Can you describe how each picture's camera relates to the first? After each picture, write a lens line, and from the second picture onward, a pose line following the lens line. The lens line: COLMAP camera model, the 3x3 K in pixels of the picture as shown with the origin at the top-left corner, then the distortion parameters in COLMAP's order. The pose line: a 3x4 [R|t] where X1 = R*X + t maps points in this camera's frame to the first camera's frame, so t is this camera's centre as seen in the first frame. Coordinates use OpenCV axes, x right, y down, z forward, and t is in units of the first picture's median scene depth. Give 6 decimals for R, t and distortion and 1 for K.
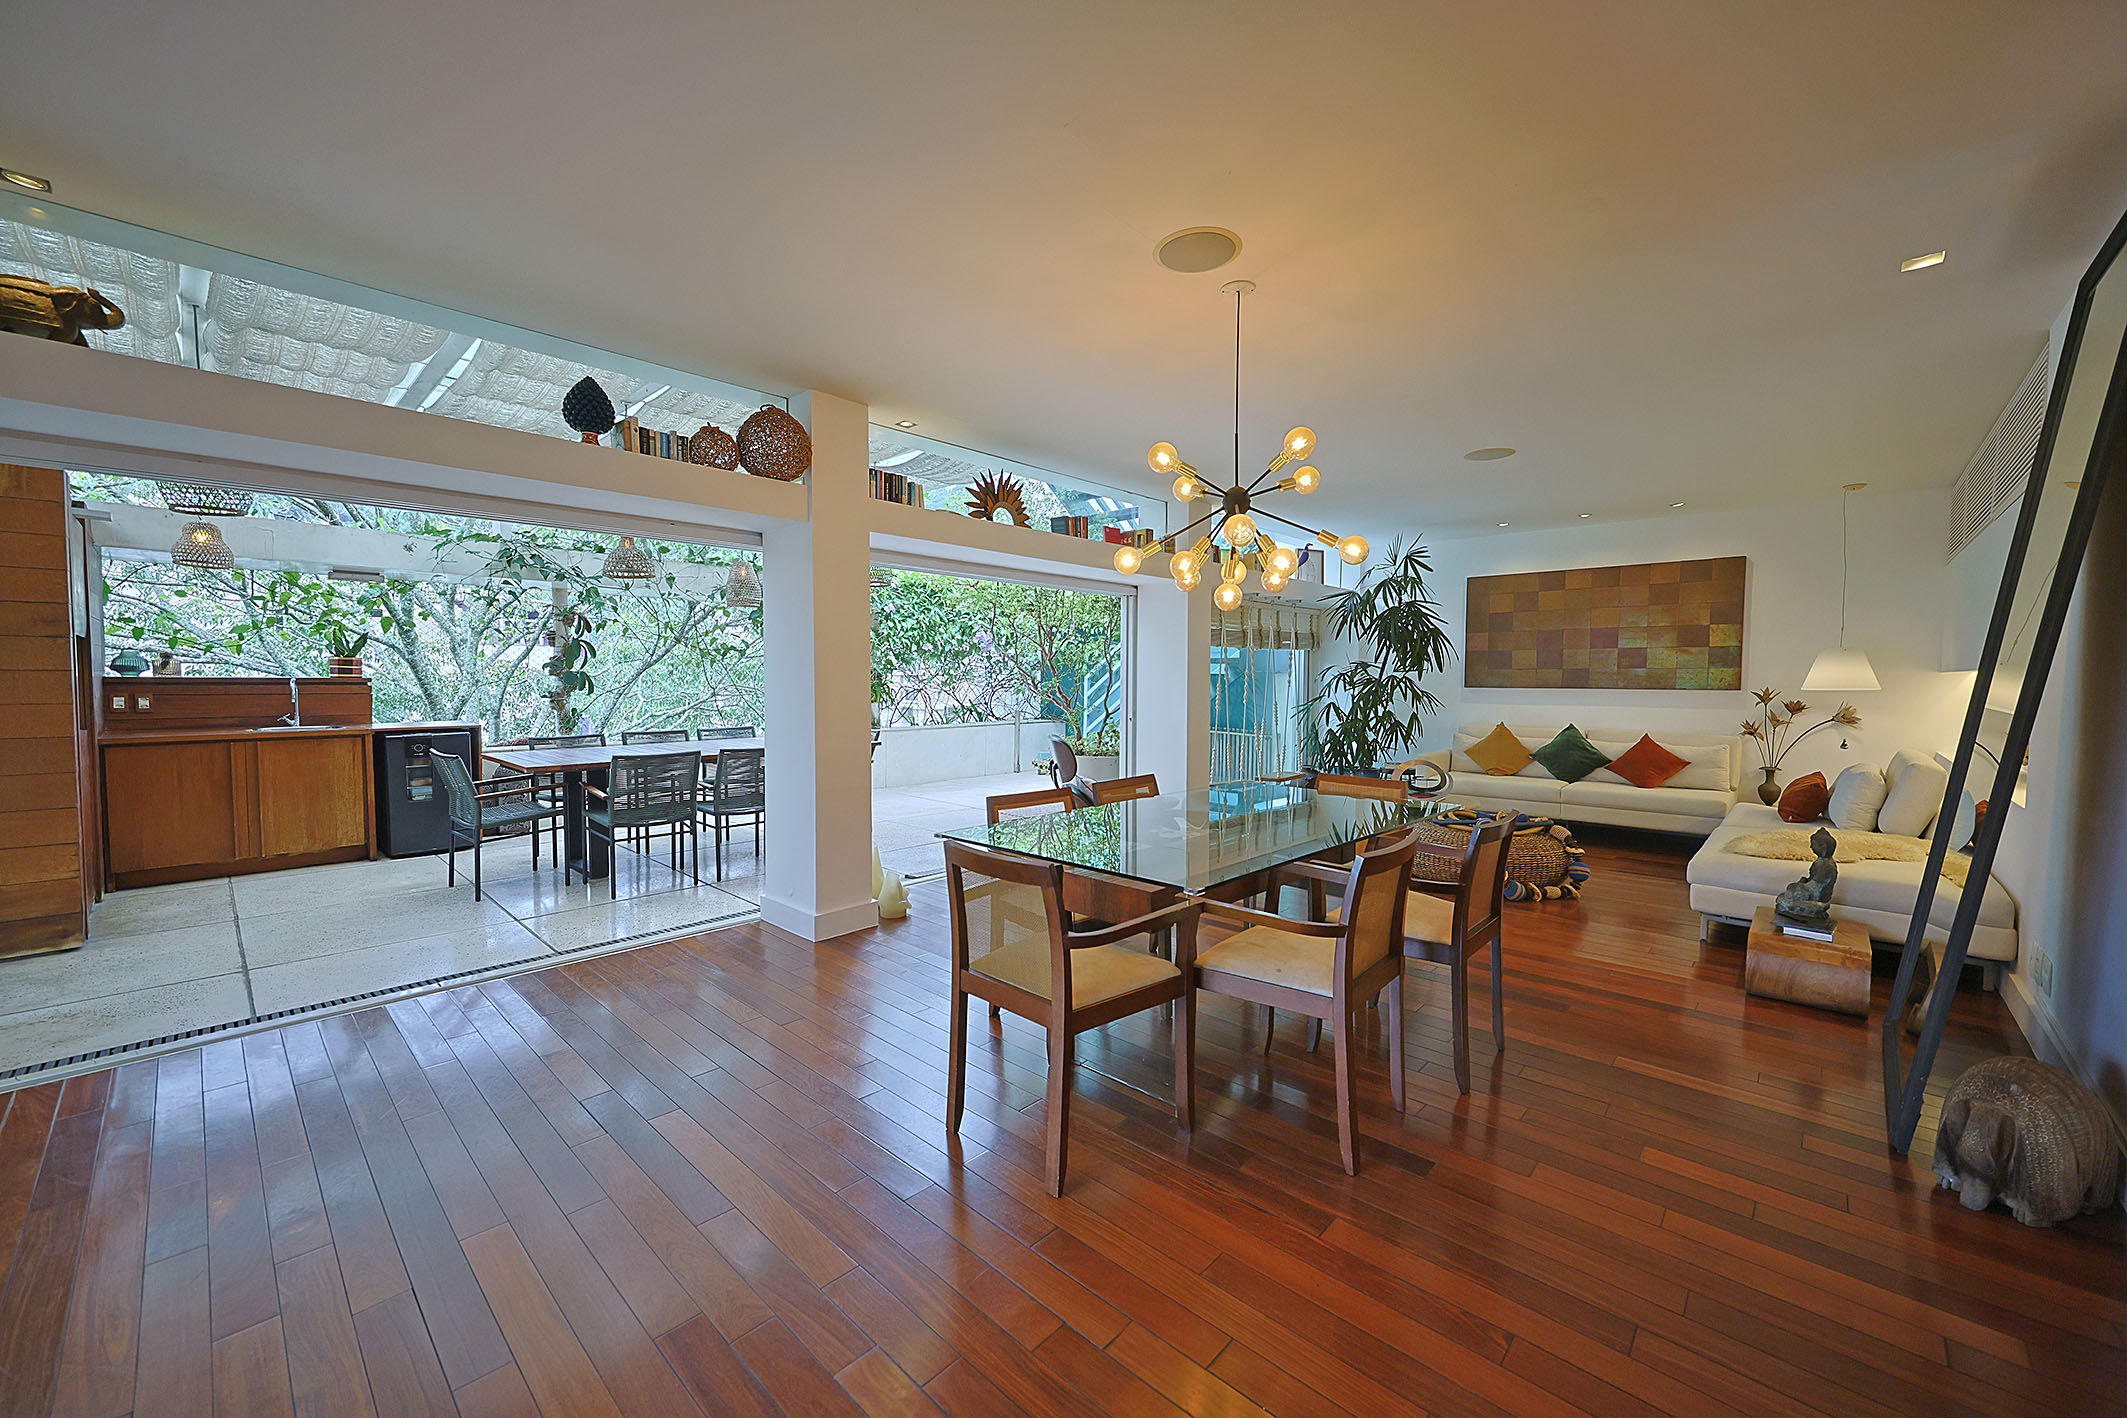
lens RADIAL K [[816.6, 0, 1063.5], [0, 816.6, 709.0], [0, 0, 1]] dist [0.007174, 0.000019]
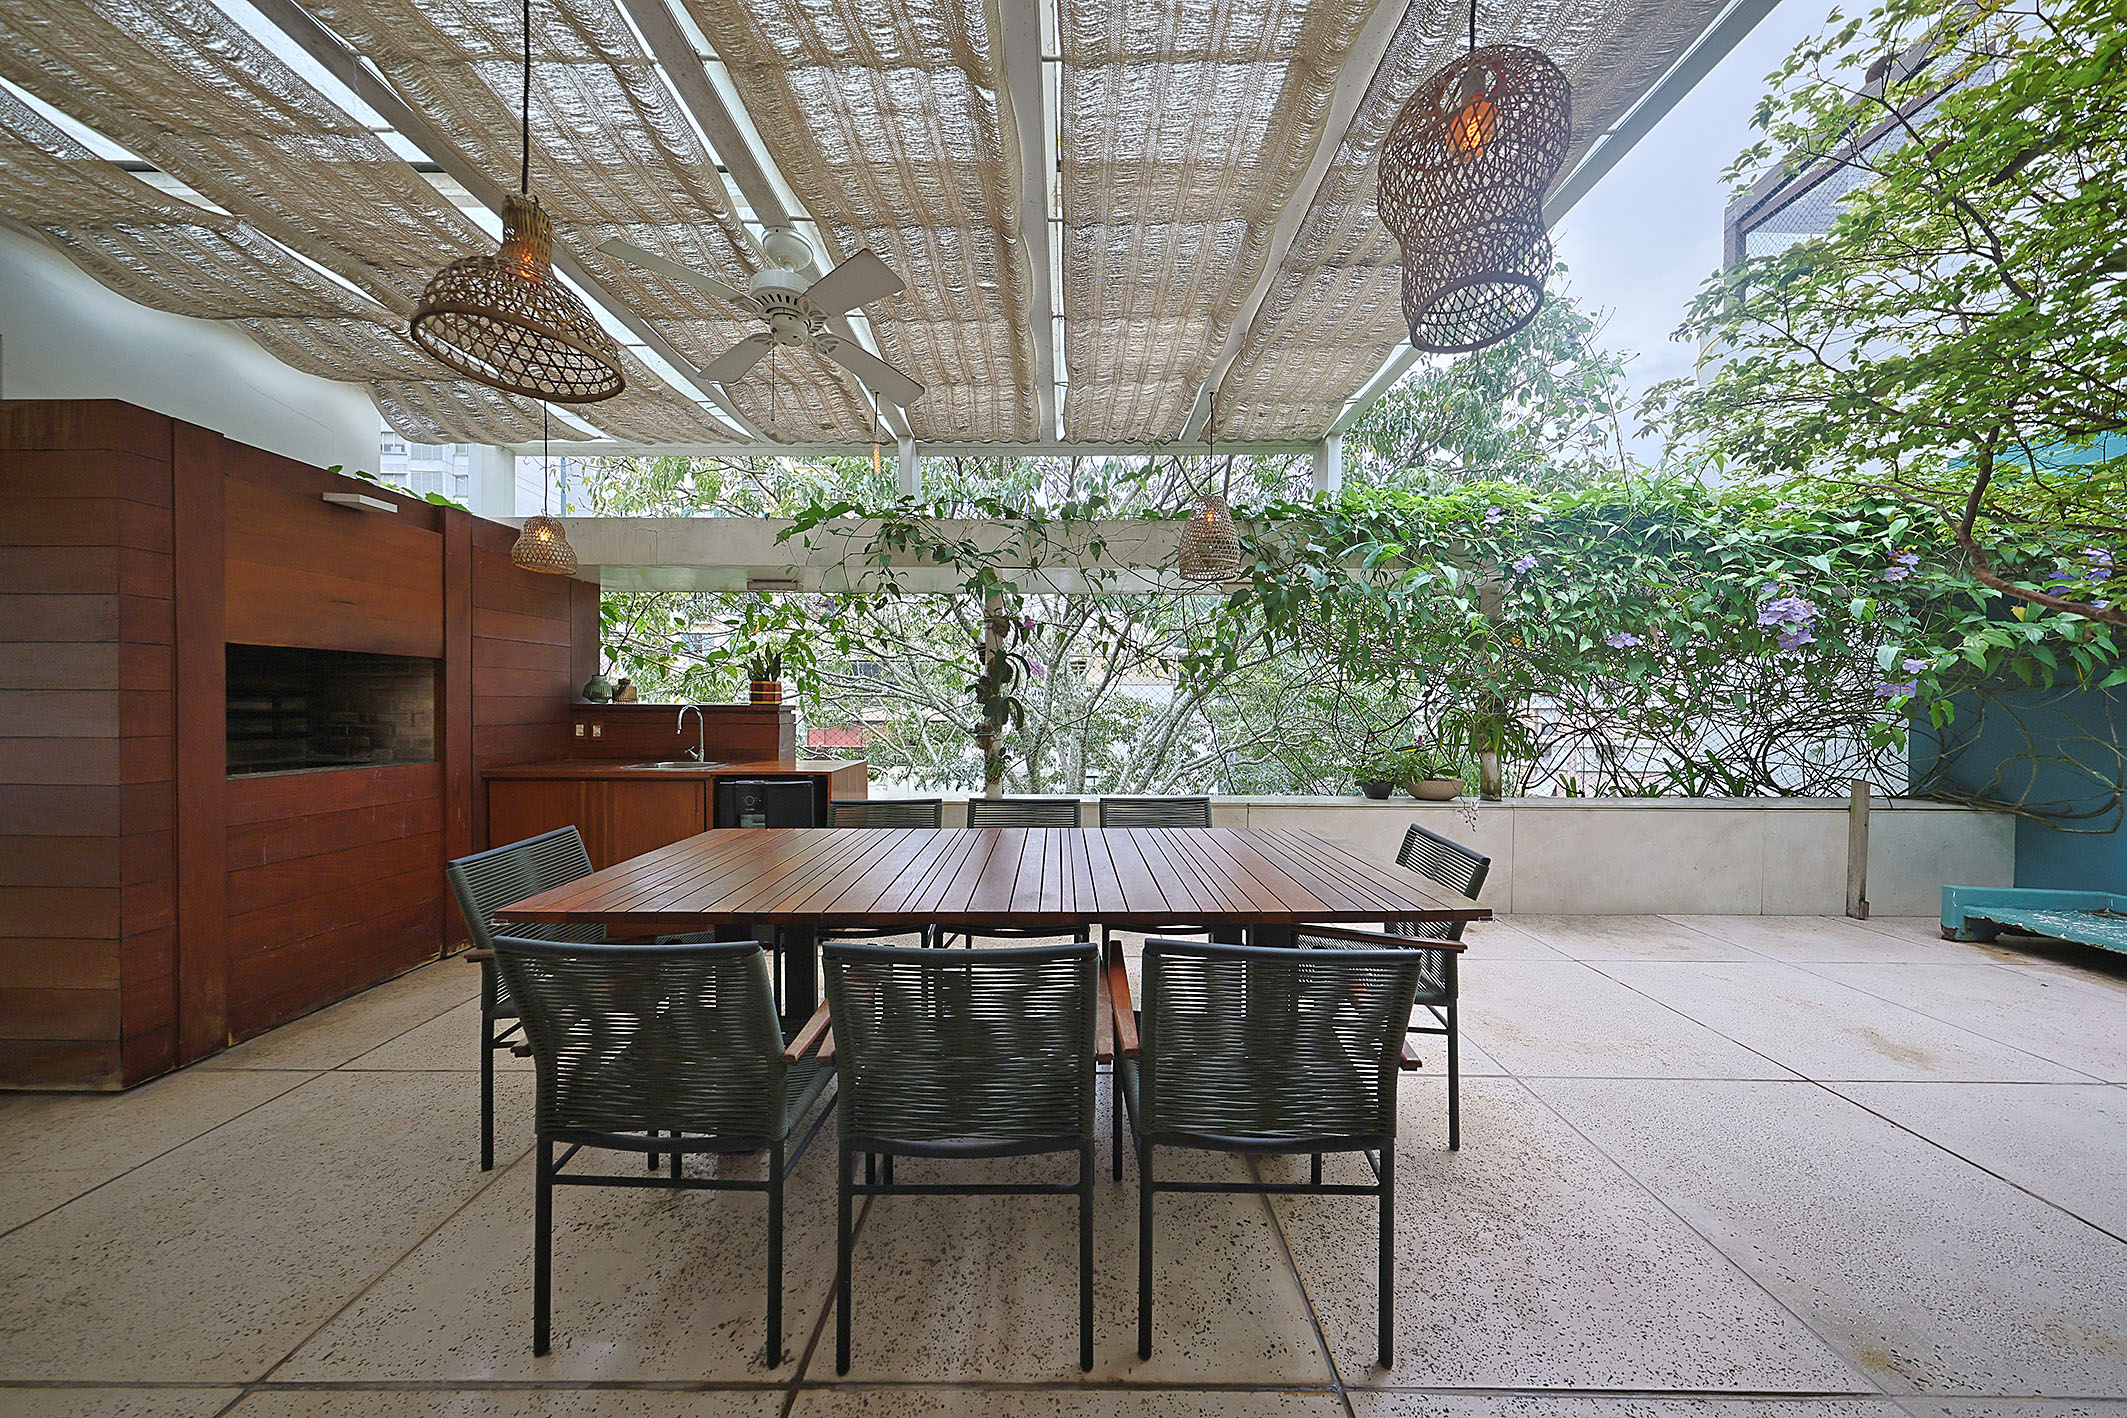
lens RADIAL K [[655.0, 0, 1063.5], [0, 655.0, 709.0], [0, 0, 1]] dist [0.001114, 0.000038]
pose [[0.681320, 0.002474, -0.731982, -0.143618], [-0.032245, 0.999125, -0.026637, -0.022981], [0.731275, 0.041751, 0.680803, 0.673528]]
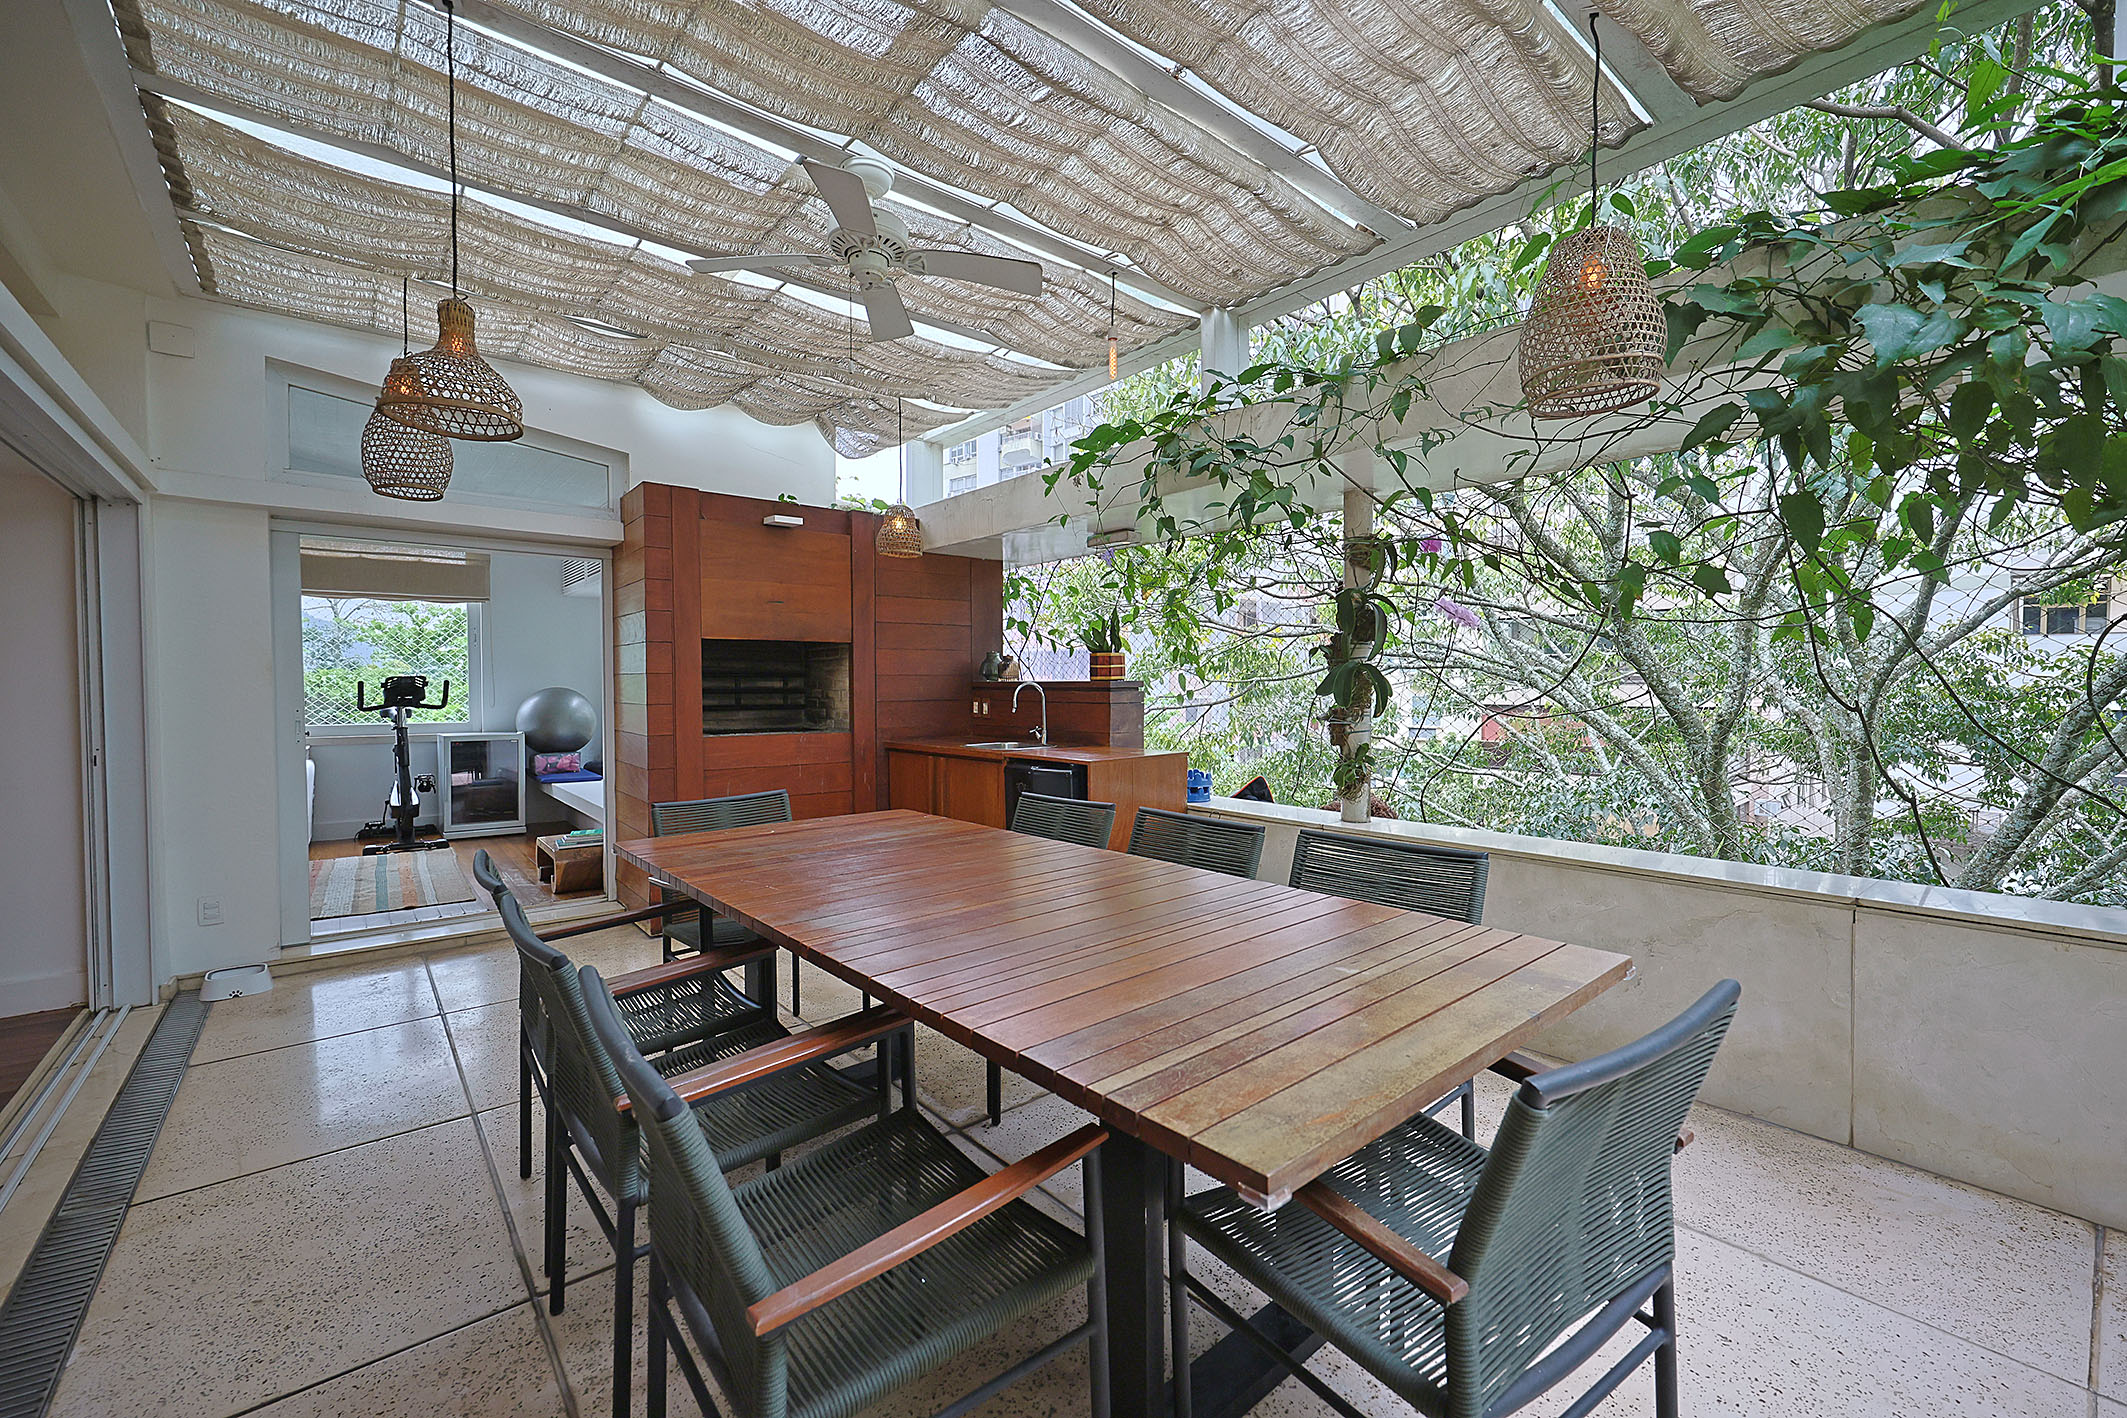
lens RADIAL K [[865.1, 0, 1063.5], [0, 865.1, 709.0], [0, 0, 1]] dist [0.000210, -0.000049]
pose [[-0.125627, 0.021078, -0.991854, -0.095706], [-0.041753, 0.998776, 0.026513, -0.028724], [0.991198, 0.044744, -0.124594, 0.934469]]
